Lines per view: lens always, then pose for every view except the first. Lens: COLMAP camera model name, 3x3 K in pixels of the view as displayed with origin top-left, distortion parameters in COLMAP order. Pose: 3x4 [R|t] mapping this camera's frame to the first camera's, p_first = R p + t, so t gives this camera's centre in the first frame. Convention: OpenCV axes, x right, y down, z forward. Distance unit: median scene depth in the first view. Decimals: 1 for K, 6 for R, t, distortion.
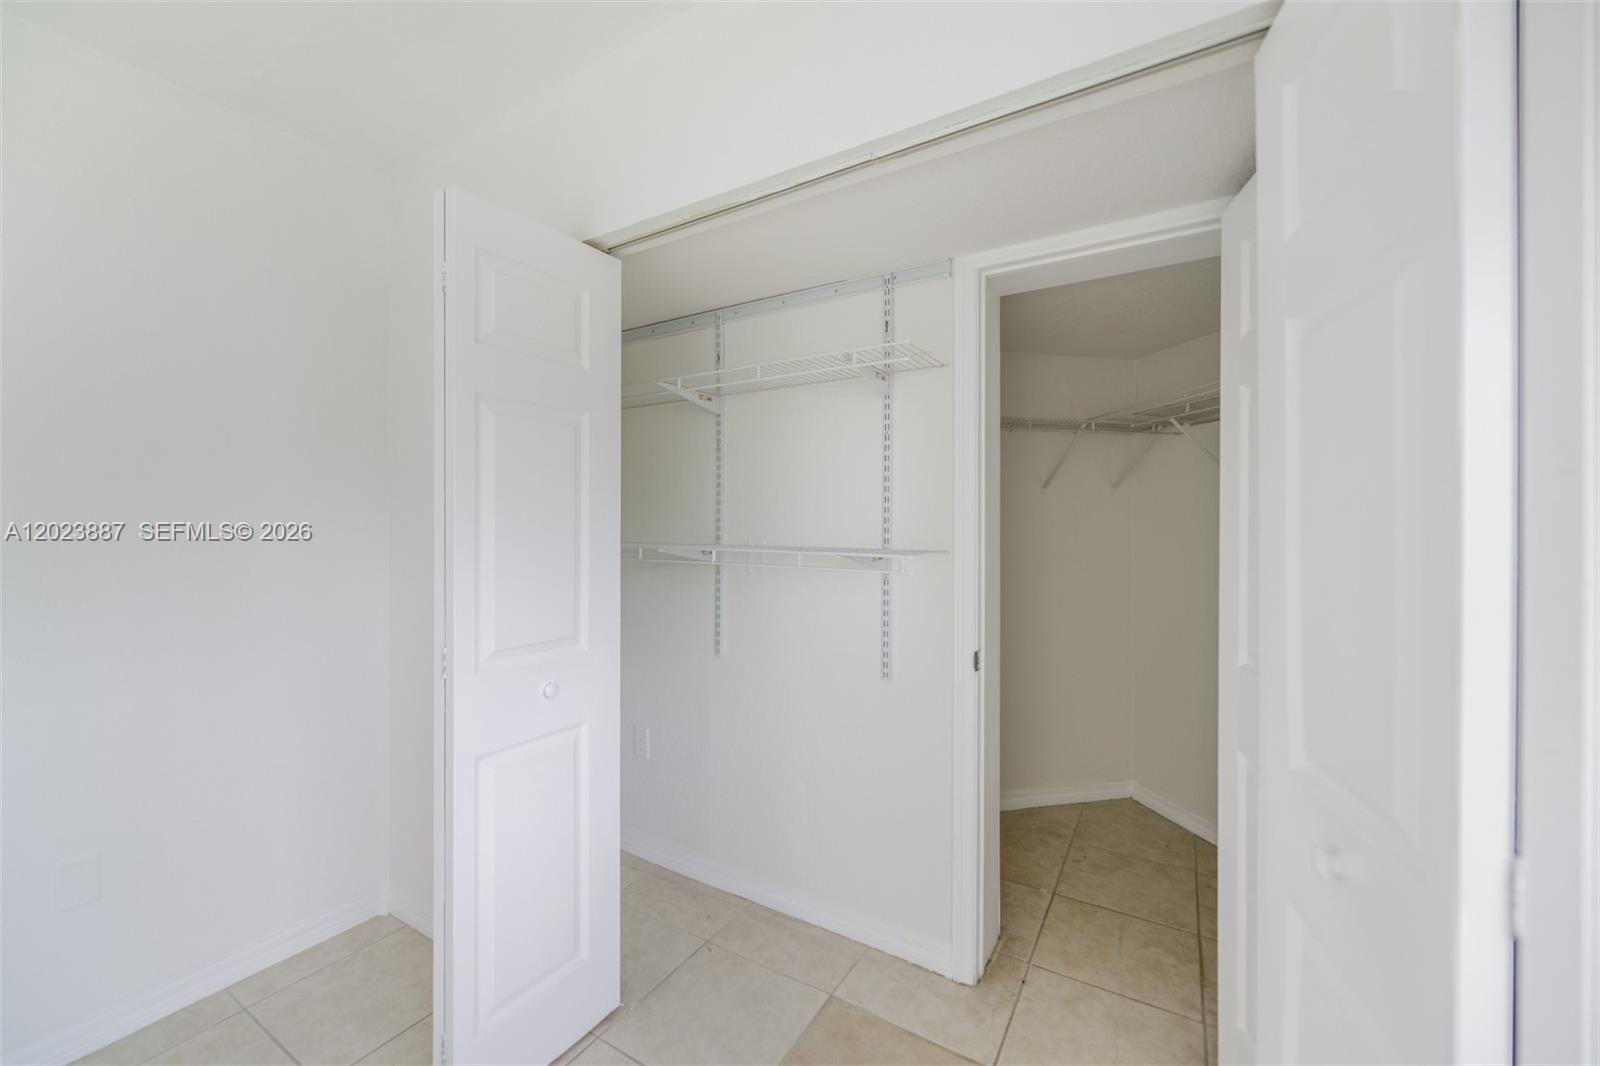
lens RADIAL K [[633.2, 0, 798.5], [0, 633.2, 526.8], [0, 0, 1]] dist [0.002262, -0.000947]
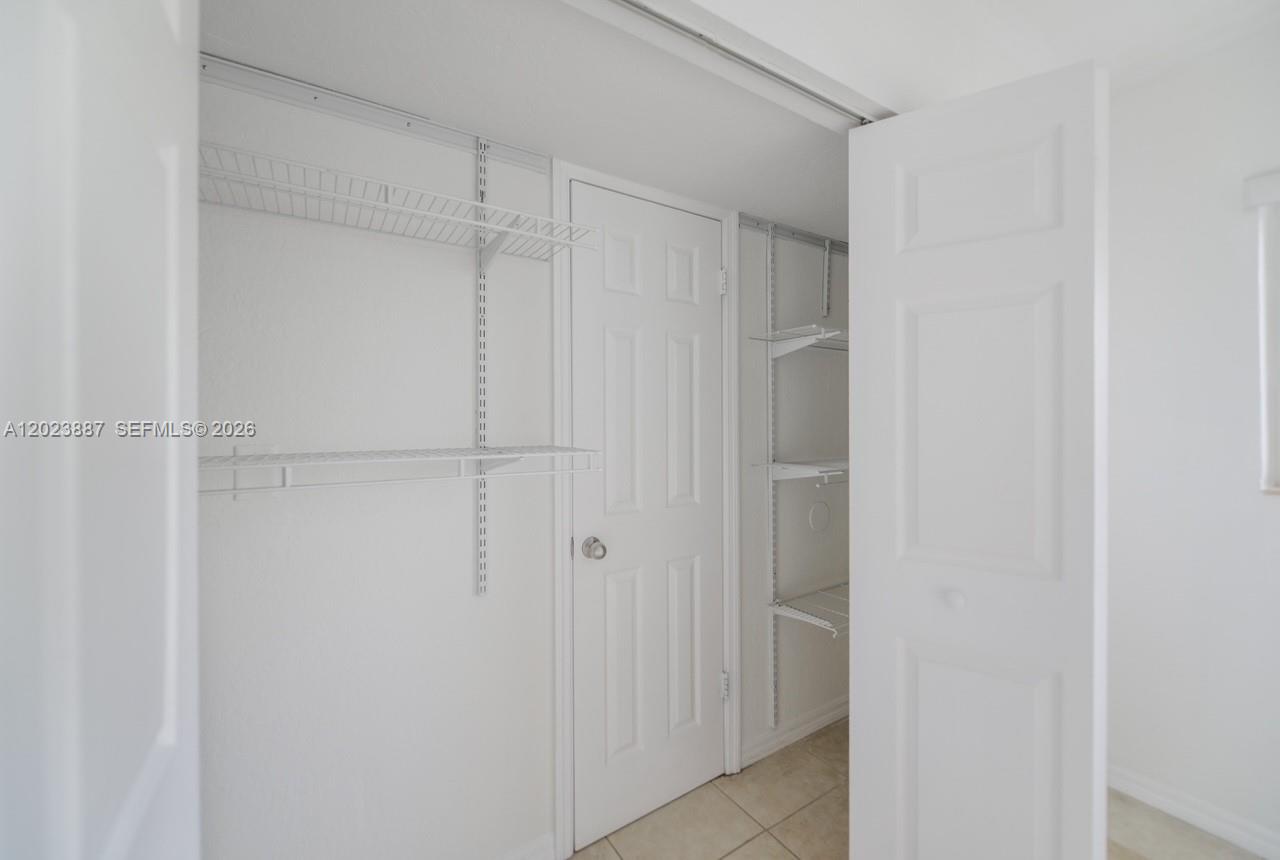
lens RADIAL K [[506.5, 0, 639.2], [0, 506.5, 424.7], [0, 0, 1]] dist [0.002262, -0.000947]
pose [[0.439663, -0.007919, 0.898128, -0.401519], [0.015146, 0.999884, 0.001402, 0.005800], [-0.898035, 0.012986, 0.439732, 0.489337]]
